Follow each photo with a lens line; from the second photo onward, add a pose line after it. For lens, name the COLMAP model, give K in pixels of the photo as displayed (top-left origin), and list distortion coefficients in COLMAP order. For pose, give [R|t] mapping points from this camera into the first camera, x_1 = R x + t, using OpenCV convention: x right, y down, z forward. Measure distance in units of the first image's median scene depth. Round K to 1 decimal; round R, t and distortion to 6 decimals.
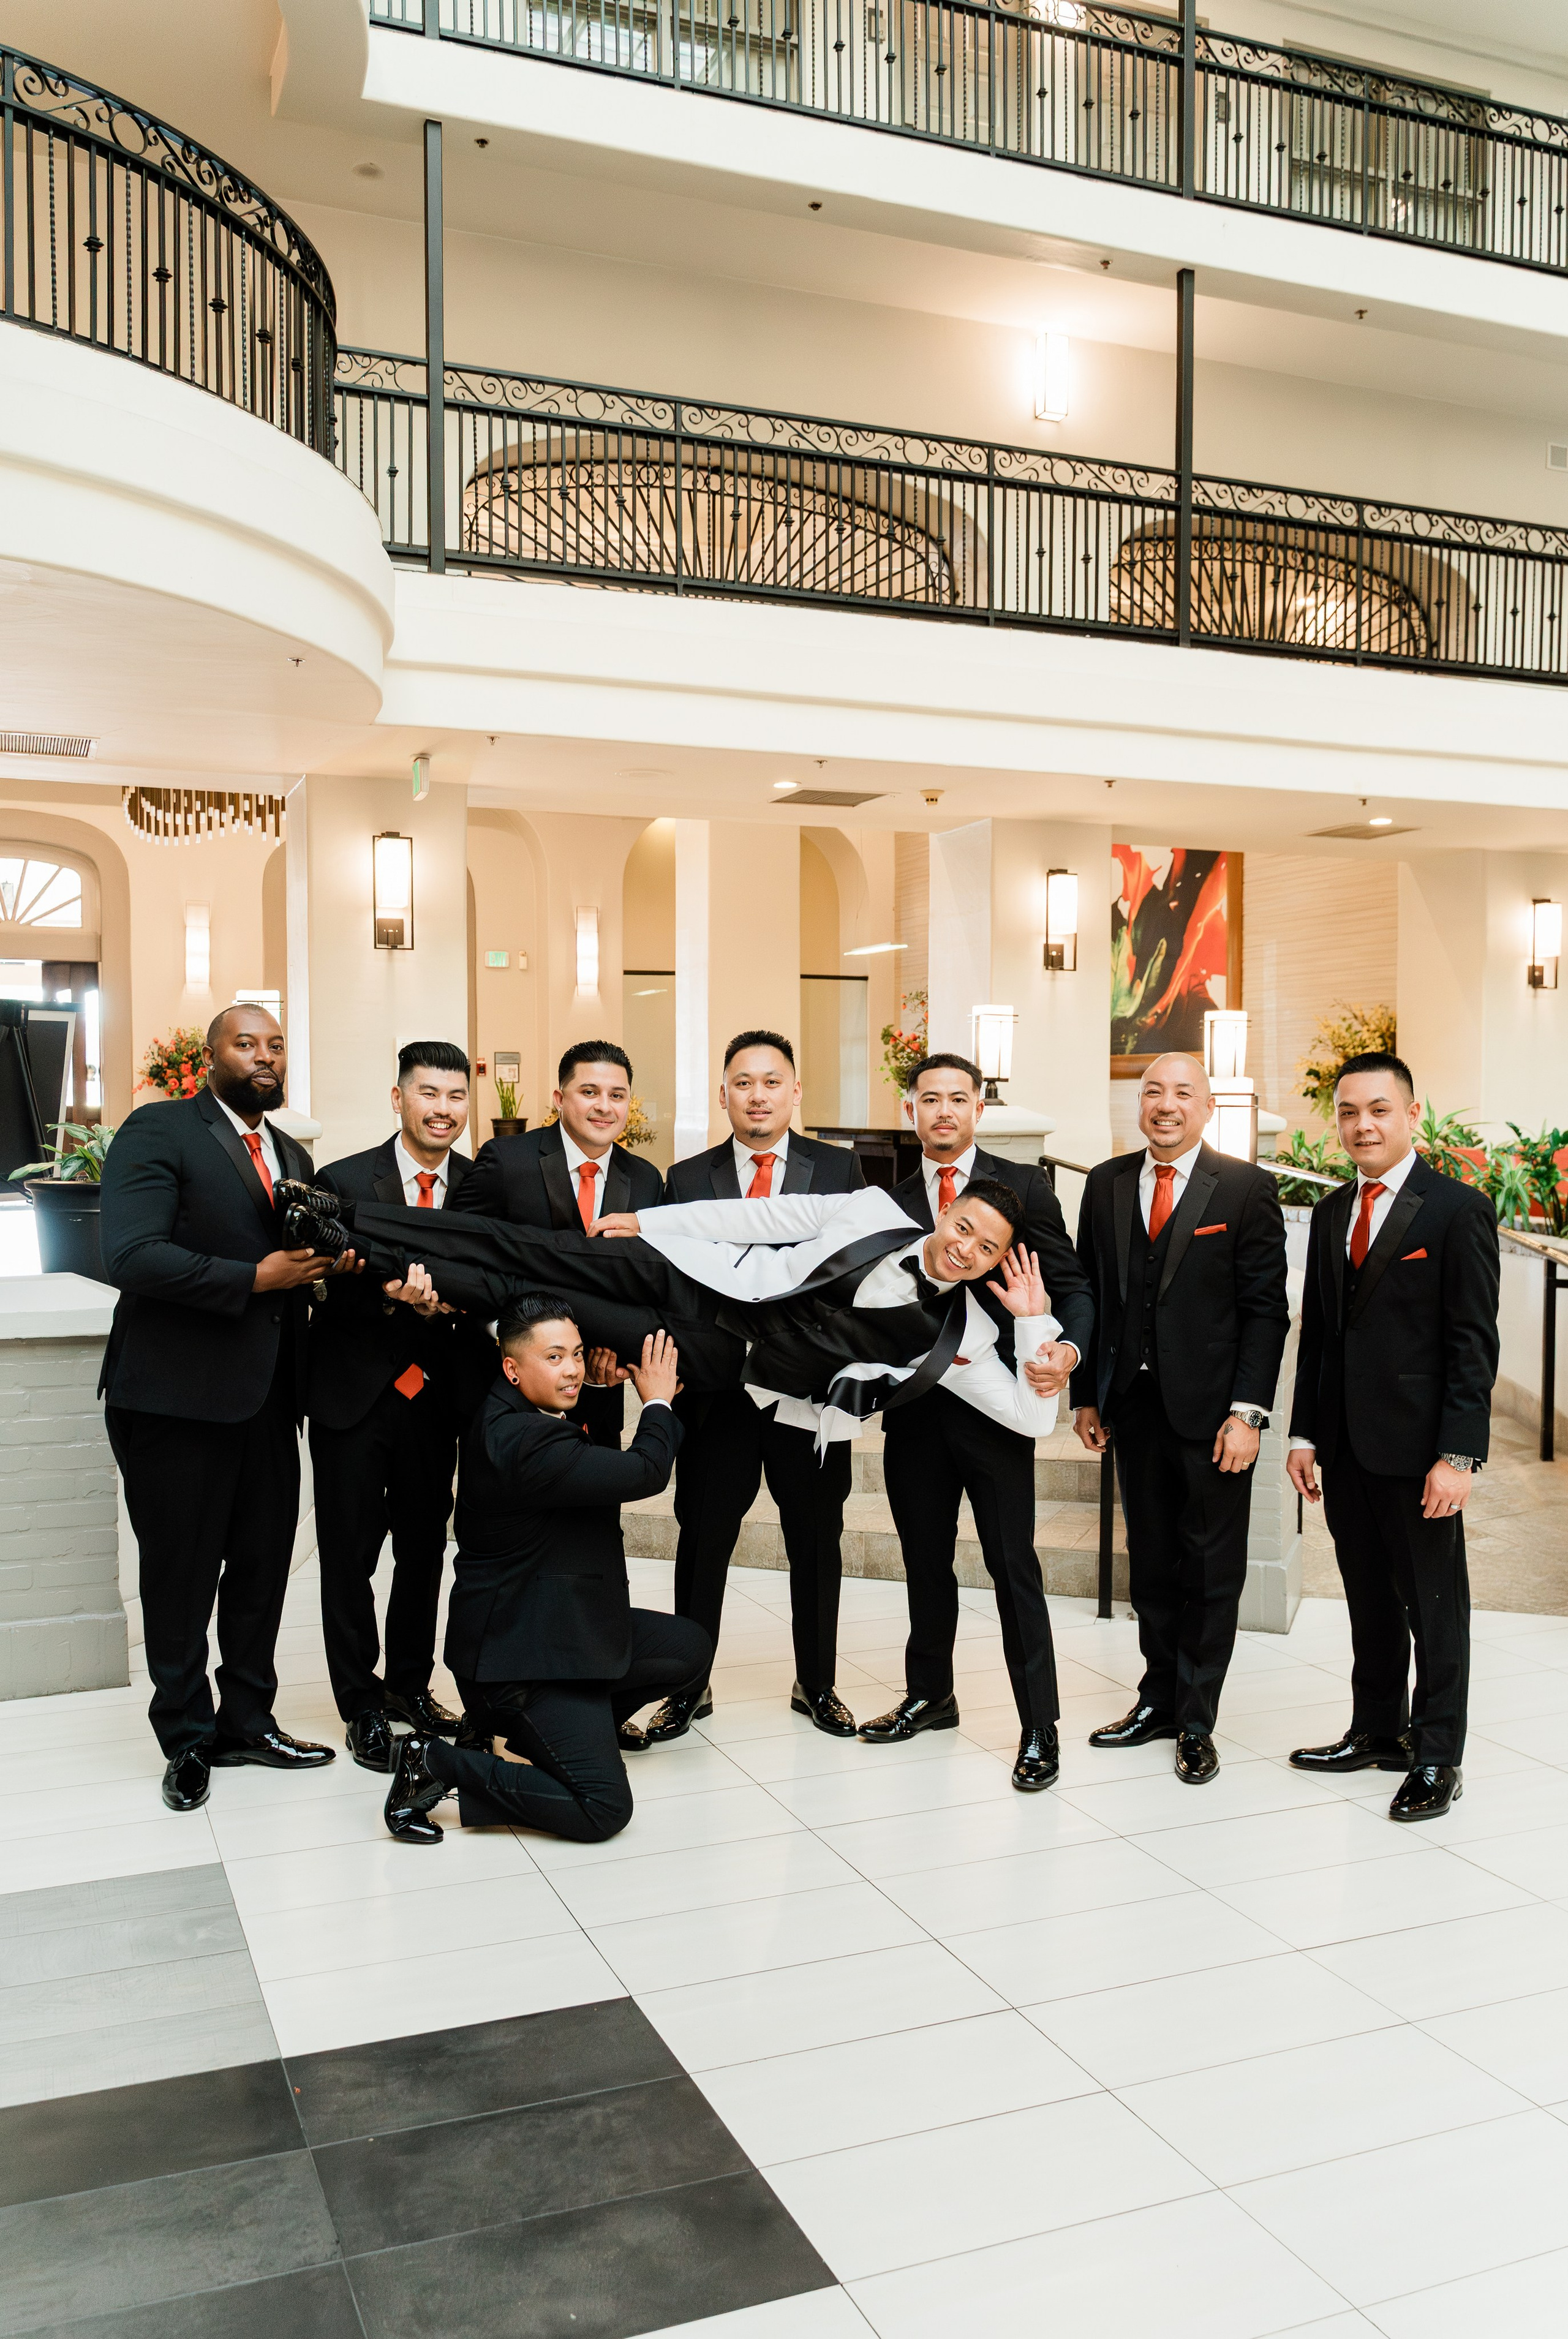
lens RADIAL K [[1957.9, 0, 810.2], [0, 1957.9, 1184.9], [0, 0, 1]] dist [0.029099, 0.002812]
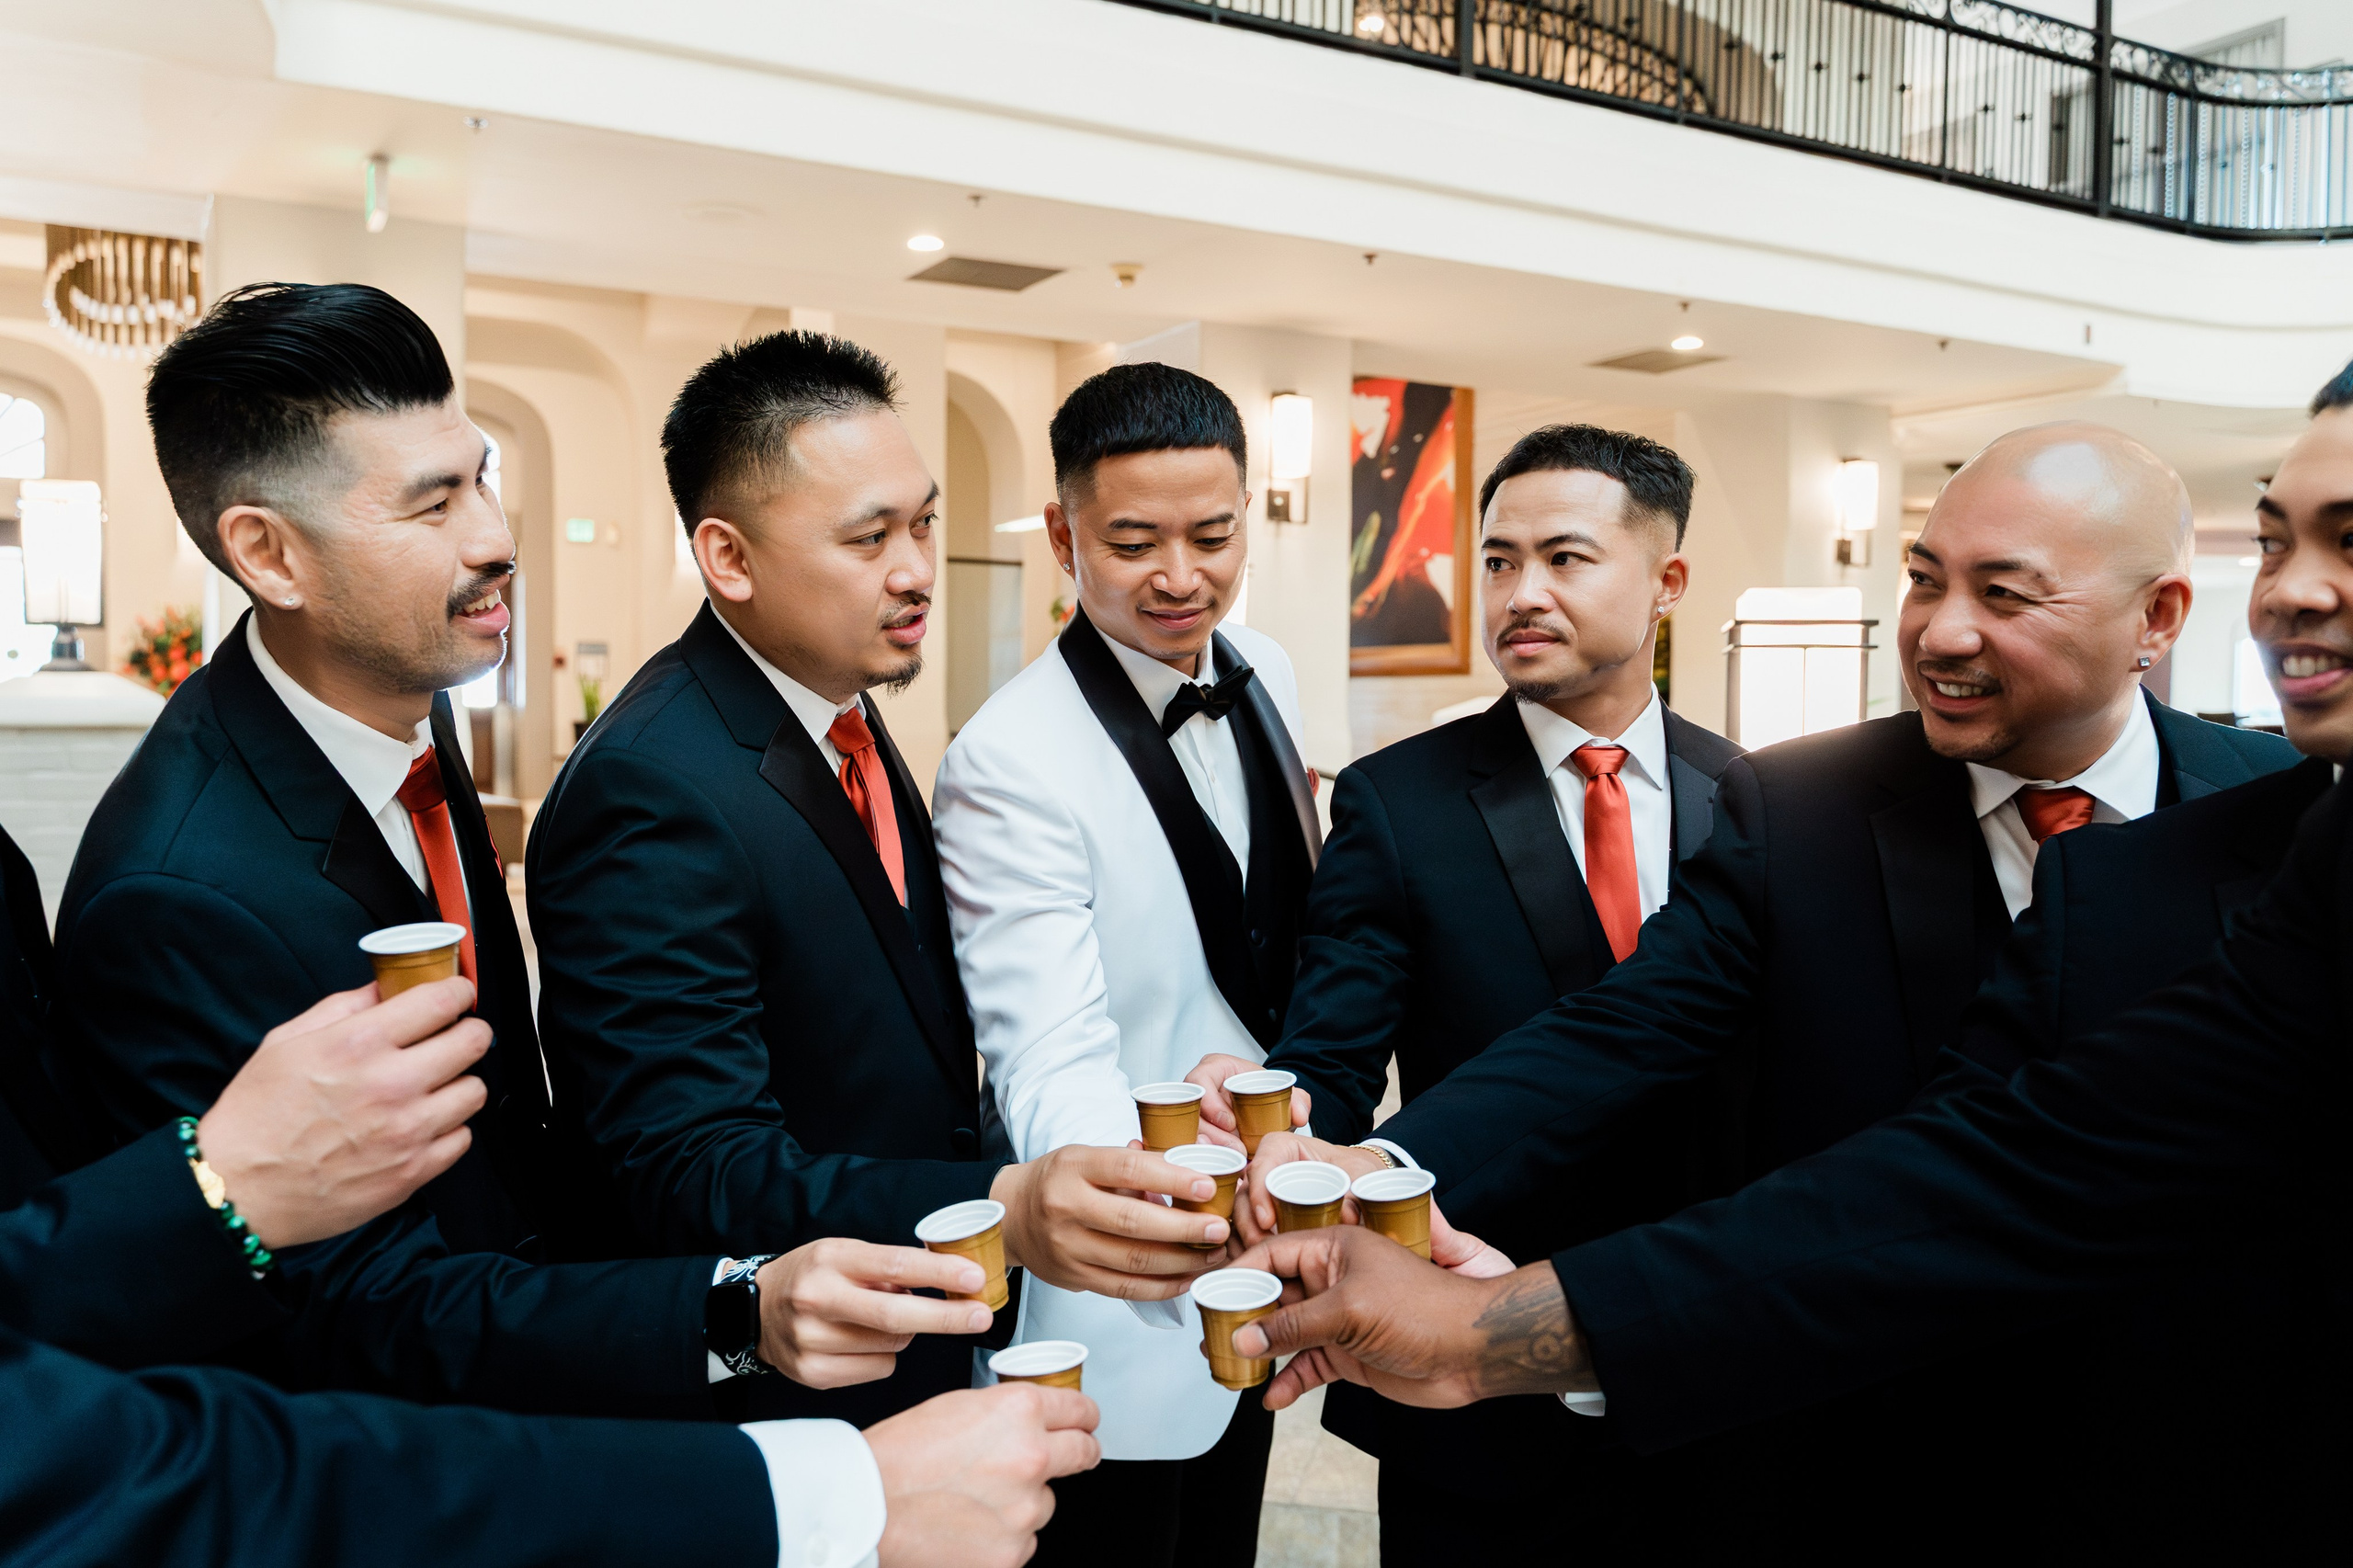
lens RADIAL K [[1943.5, 0, 1176.5], [0, 1943.5, 784.0], [0, 0, 1]] dist [0.015214, 0.003341]
pose [[0.993647, 0.005452, 0.112406, -0.000310], [-0.004565, 0.999956, -0.008144, -0.001028], [-0.112445, 0.007579, 0.993629, 0.251051]]
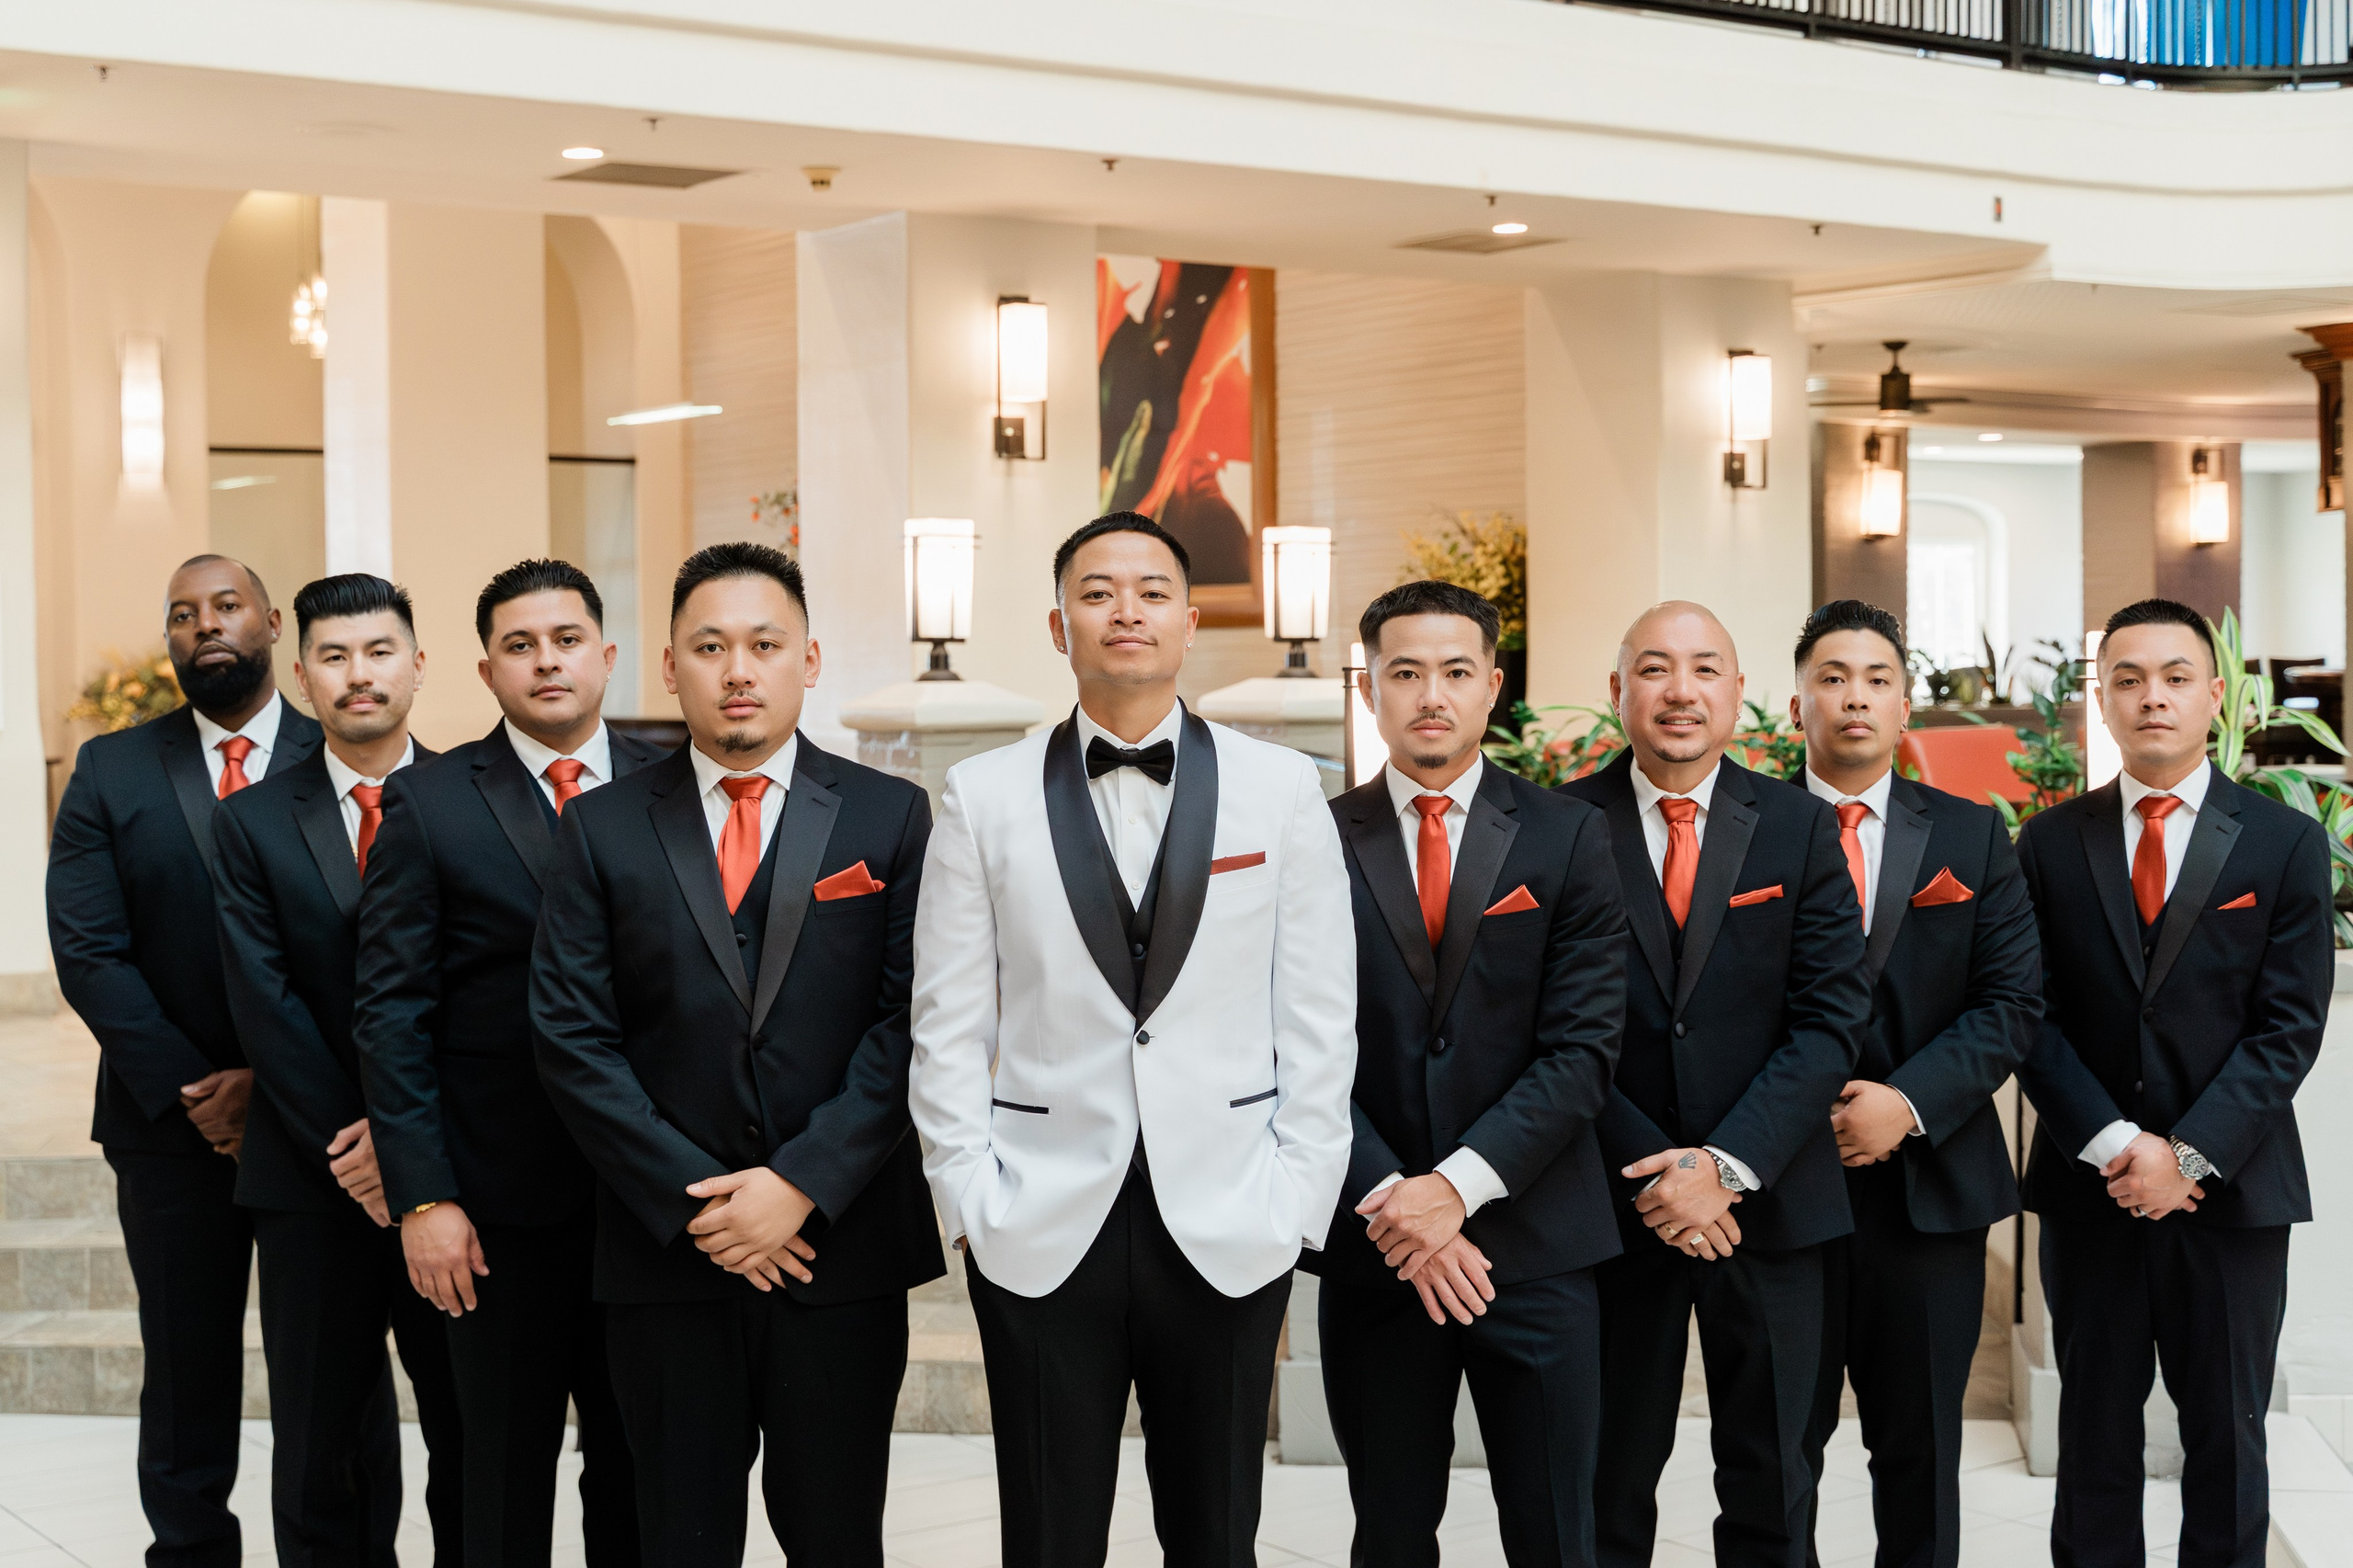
lens RADIAL K [[3353.3, 0, 1176.5], [0, 3353.3, 784.0], [0, 0, 1]] dist [0.009125, -0.047541]
pose [[0.977936, -0.016744, 0.208232, -0.045981], [0.018007, 0.999829, -0.004171, -0.002037], [-0.208127, 0.007829, 0.978071, -0.041422]]
